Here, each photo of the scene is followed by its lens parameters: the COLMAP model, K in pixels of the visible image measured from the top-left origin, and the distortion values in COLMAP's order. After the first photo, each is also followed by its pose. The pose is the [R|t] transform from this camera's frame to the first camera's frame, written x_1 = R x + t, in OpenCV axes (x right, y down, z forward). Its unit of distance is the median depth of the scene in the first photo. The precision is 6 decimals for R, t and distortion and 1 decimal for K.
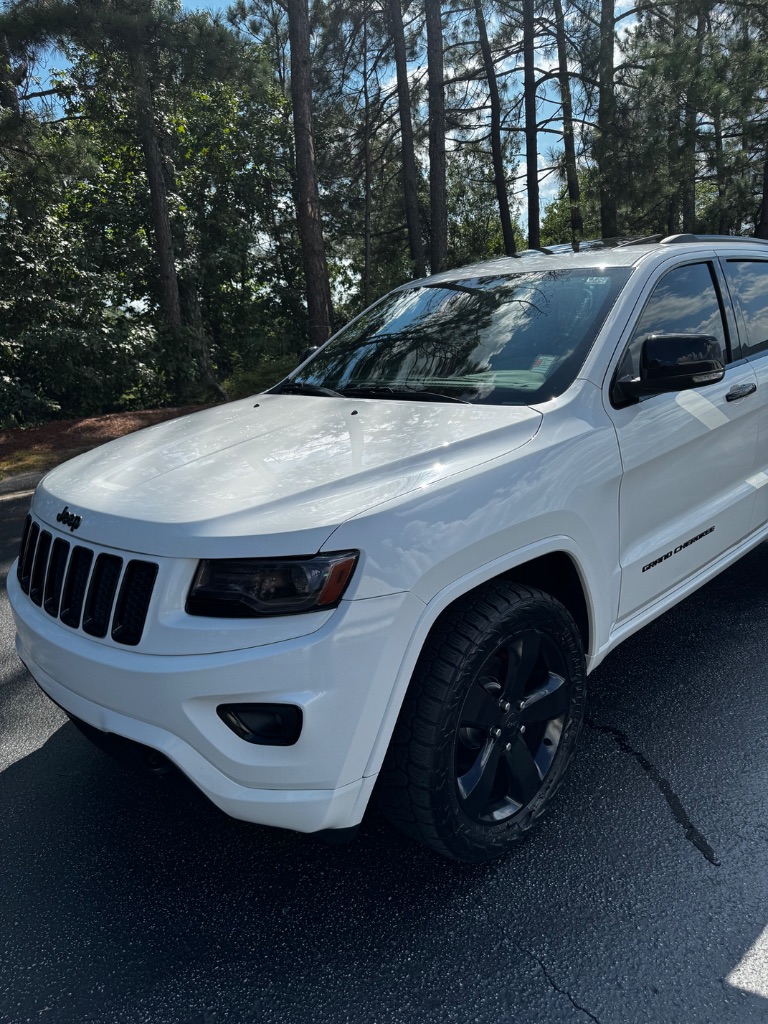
lens RADIAL K [[739.0, 0, 380.7], [0, 739.0, 511.0], [0, 0, 1]] dist [-0.004064, -0.011140]
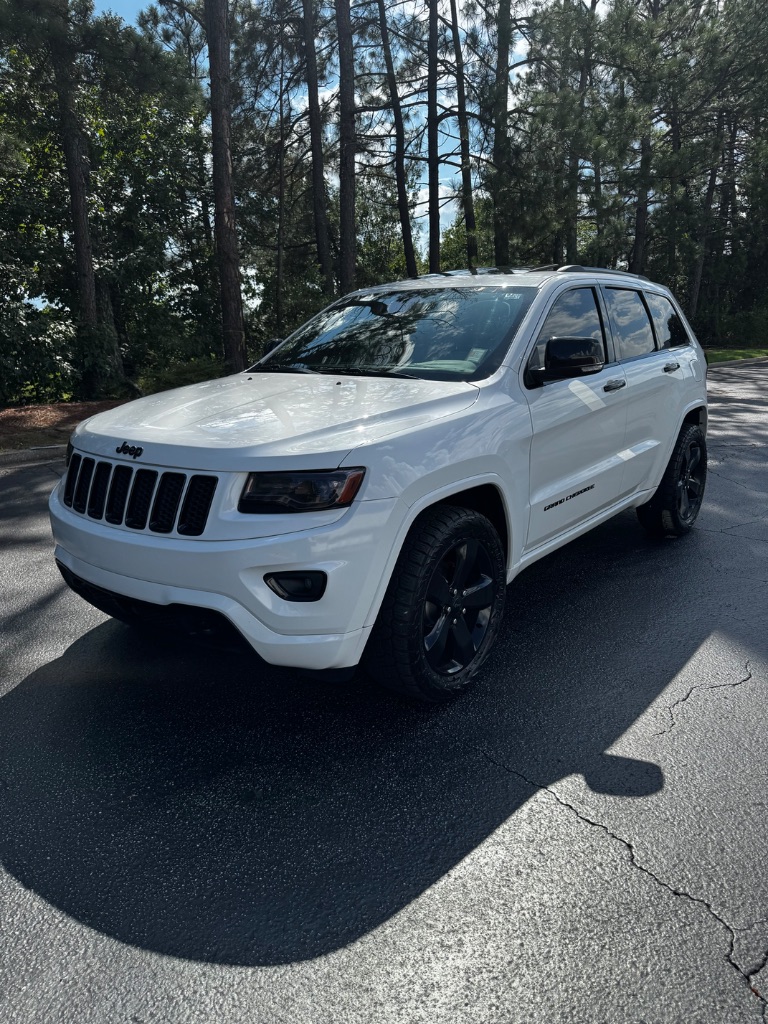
lens RADIAL K [[739.0, 0, 384.9], [0, 739.0, 512.4], [0, 0, 1]] dist [-0.004064, -0.011140]
pose [[0.988093, 0.016974, 0.152919, -0.036653], [-0.014227, 0.999717, -0.019041, 0.029361], [-0.153199, 0.016639, 0.988055, -0.075903]]
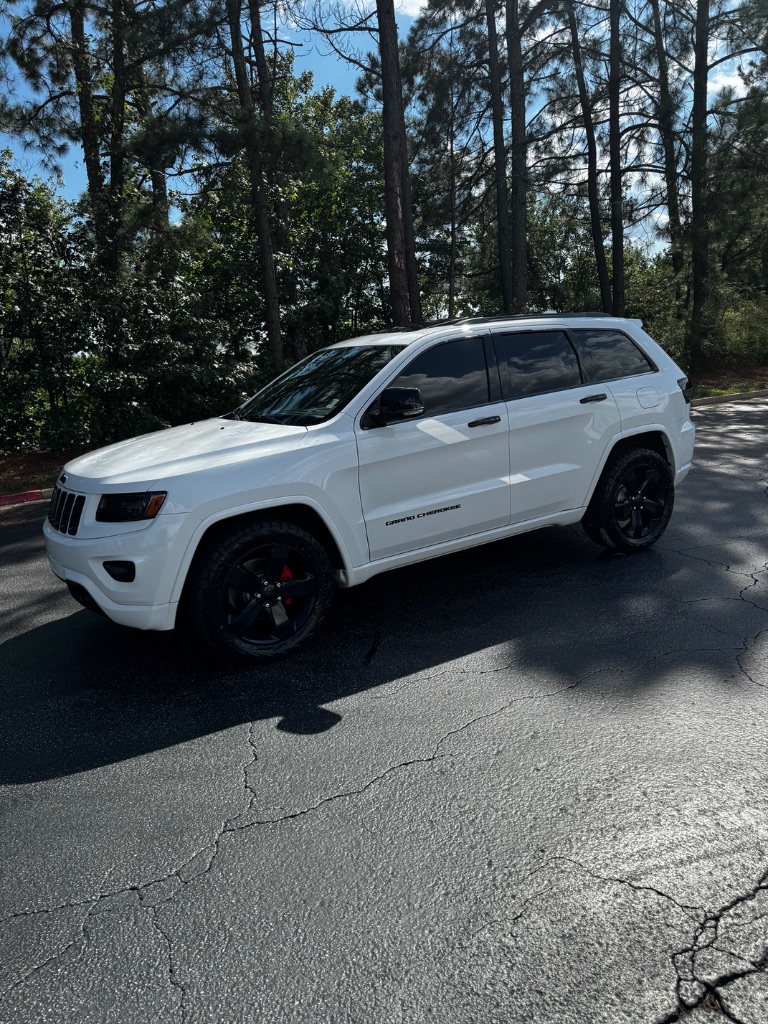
lens RADIAL K [[739.0, 0, 382.9], [0, 739.0, 506.8], [0, 0, 1]] dist [-0.004064, -0.011140]
pose [[0.979057, 0.035183, -0.200522, 0.173115], [-0.042973, 0.998476, -0.034629, 0.024814], [0.198998, 0.042520, 0.979077, -0.163327]]
